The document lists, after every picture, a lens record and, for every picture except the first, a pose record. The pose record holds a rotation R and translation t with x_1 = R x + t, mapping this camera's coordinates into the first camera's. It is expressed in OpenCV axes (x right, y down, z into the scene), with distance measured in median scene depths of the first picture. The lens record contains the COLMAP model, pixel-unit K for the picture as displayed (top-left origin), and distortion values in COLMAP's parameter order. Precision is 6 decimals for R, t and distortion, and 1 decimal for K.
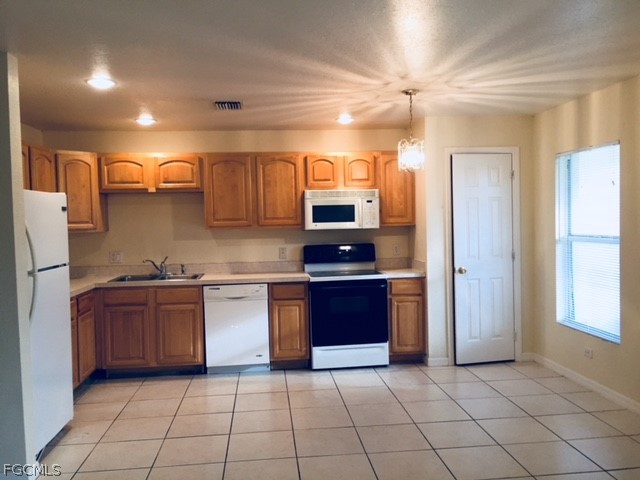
lens RADIAL K [[545.4, 0, 320.7], [0, 545.4, 238.2], [0, 0, 1]] dist [0.016960, -0.013908]
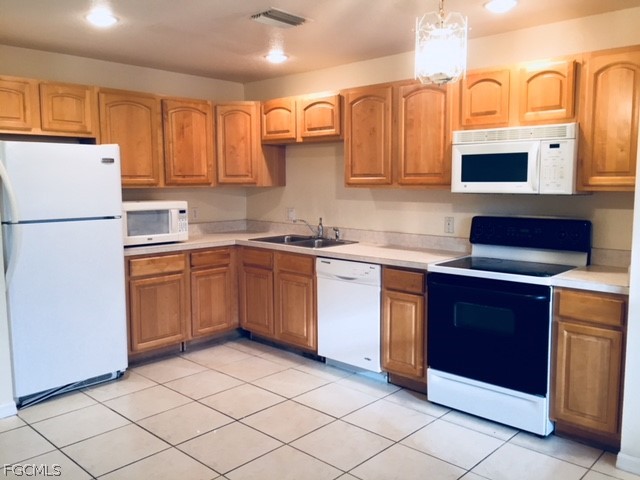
lens RADIAL K [[545.4, 0, 319.6], [0, 545.4, 240.9], [0, 0, 1]] dist [0.016960, -0.013908]
pose [[0.643863, 0.105253, -0.757867, 0.383106], [-0.034868, 0.993501, 0.108356, -0.023597], [0.764346, -0.043341, 0.643348, 0.461121]]
